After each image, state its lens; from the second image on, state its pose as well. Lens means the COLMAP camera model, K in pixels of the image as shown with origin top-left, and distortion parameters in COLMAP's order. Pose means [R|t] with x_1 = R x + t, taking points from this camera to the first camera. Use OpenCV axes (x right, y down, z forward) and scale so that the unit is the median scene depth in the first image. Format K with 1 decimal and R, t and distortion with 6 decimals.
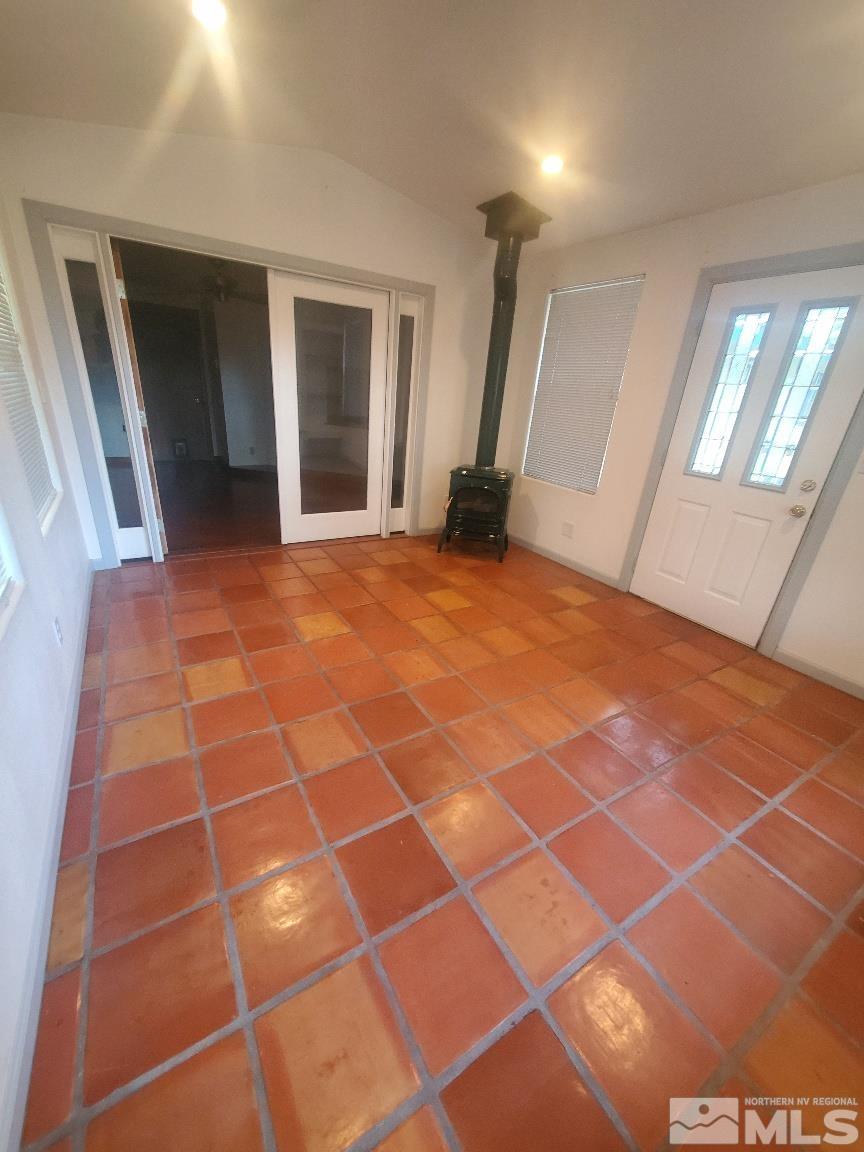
lens RADIAL K [[450.9, 0, 426.1], [0, 450.9, 579.8], [0, 0, 1]] dist [0.003833, -0.000428]
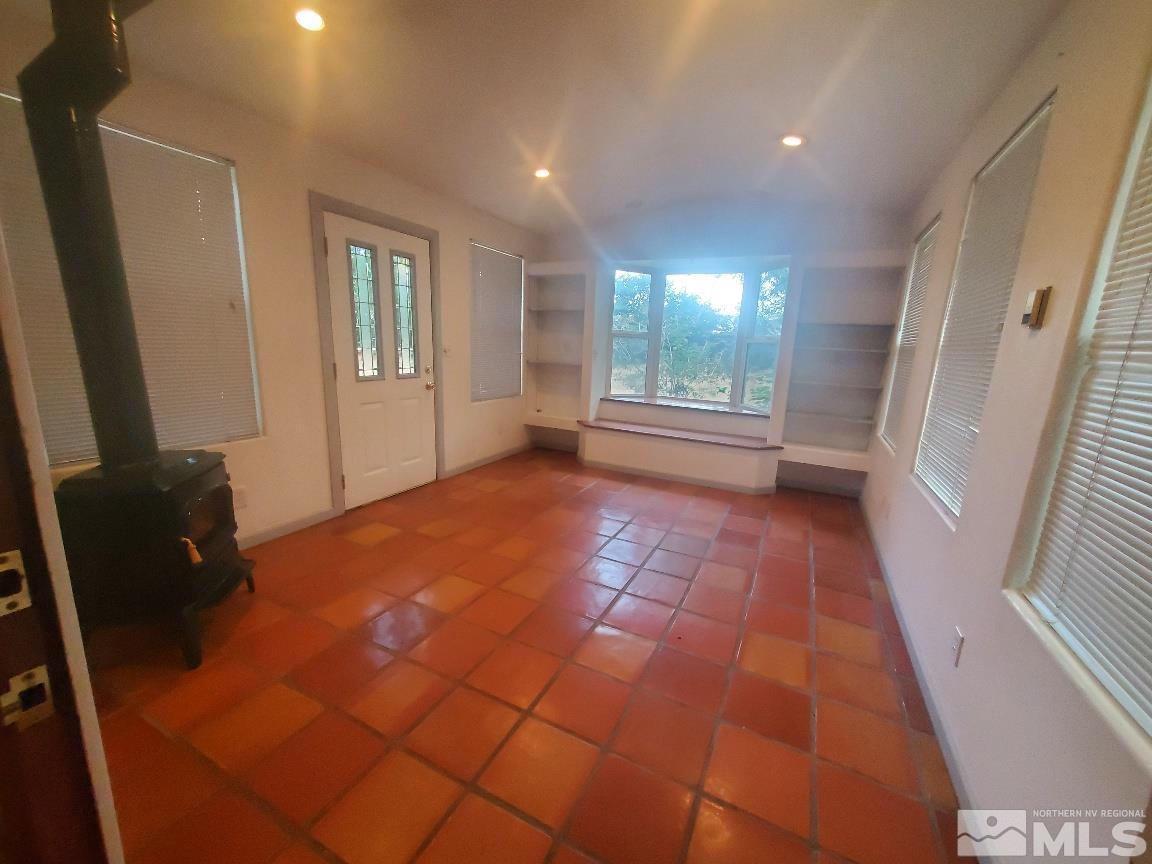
lens RADIAL K [[450.9, 0, 584.6], [0, 450.9, 436.1], [0, 0, 1]] dist [0.003833, -0.000428]
pose [[-0.531671, -0.269626, 0.802887, -0.679548], [0.251599, 0.854900, 0.453701, -0.523689], [-0.808718, 0.443225, -0.386687, 1.144162]]
